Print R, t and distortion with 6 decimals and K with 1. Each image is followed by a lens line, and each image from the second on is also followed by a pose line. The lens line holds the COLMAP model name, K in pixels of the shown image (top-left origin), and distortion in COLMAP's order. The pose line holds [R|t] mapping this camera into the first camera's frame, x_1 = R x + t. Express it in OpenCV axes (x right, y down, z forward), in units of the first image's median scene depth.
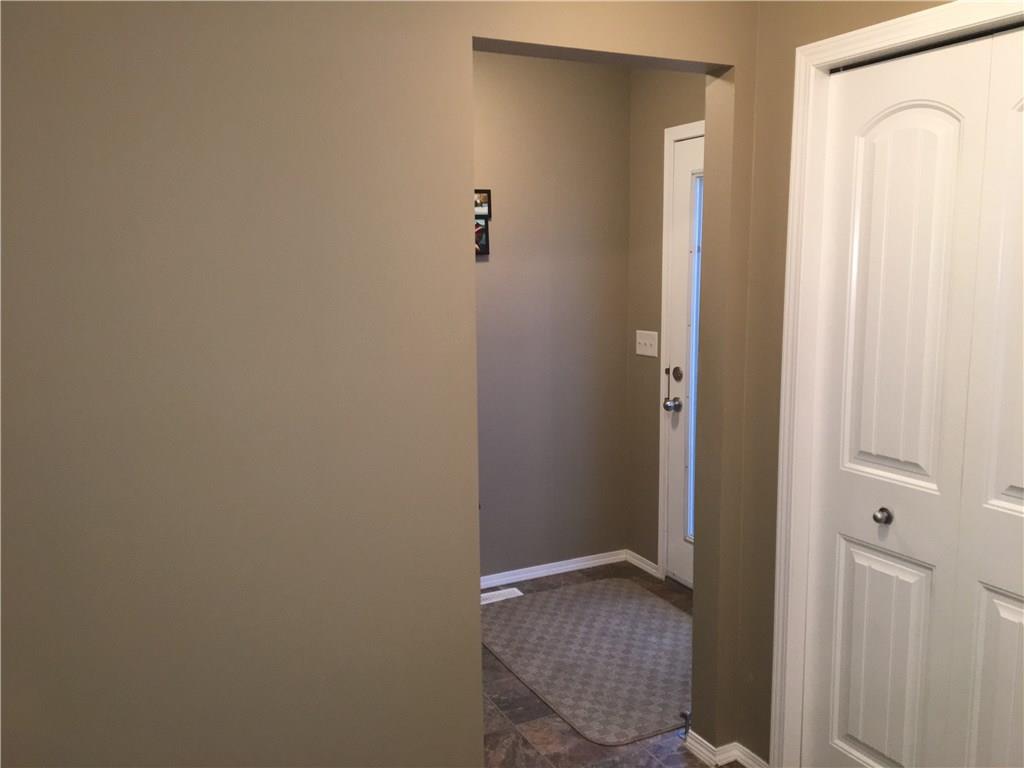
lens RADIAL K [[853.5, 0, 512.8], [0, 853.5, 370.7], [0, 0, 1]] dist [0.101343, -0.145027]
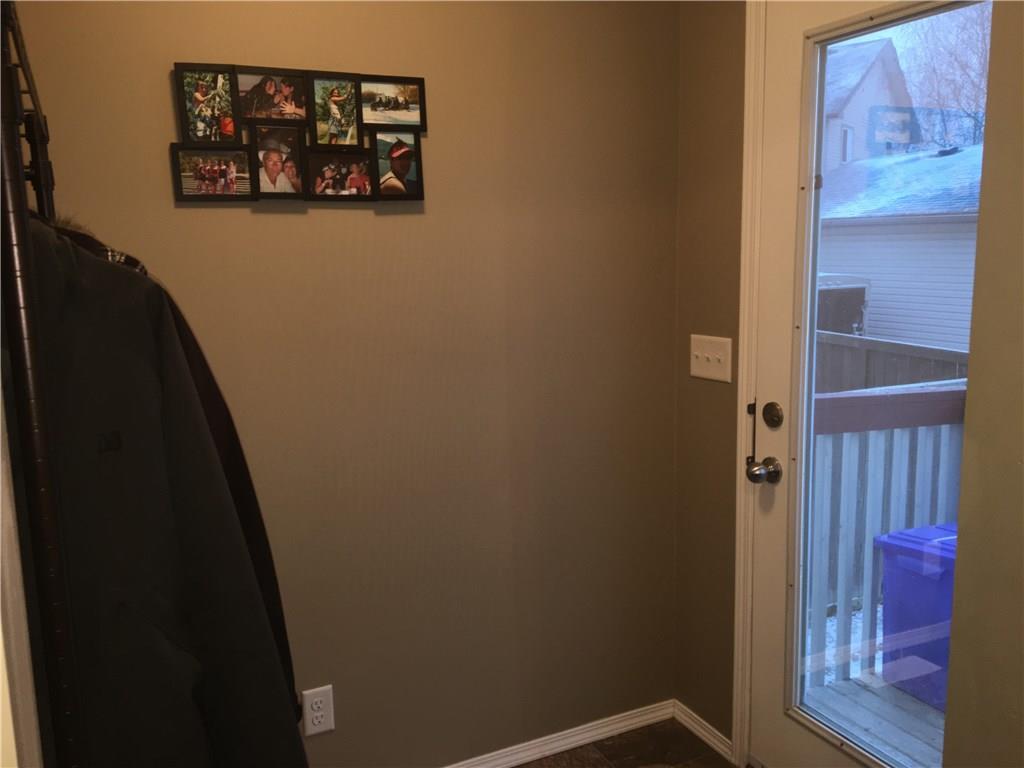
lens RADIAL K [[853.5, 0, 512.8], [0, 853.5, 370.7], [0, 0, 1]] dist [0.101343, -0.145027]
pose [[0.999854, -0.010117, -0.013778, 0.034092], [0.010266, 0.999889, 0.010768, -0.032216], [0.013667, -0.010908, 0.999847, 0.444778]]
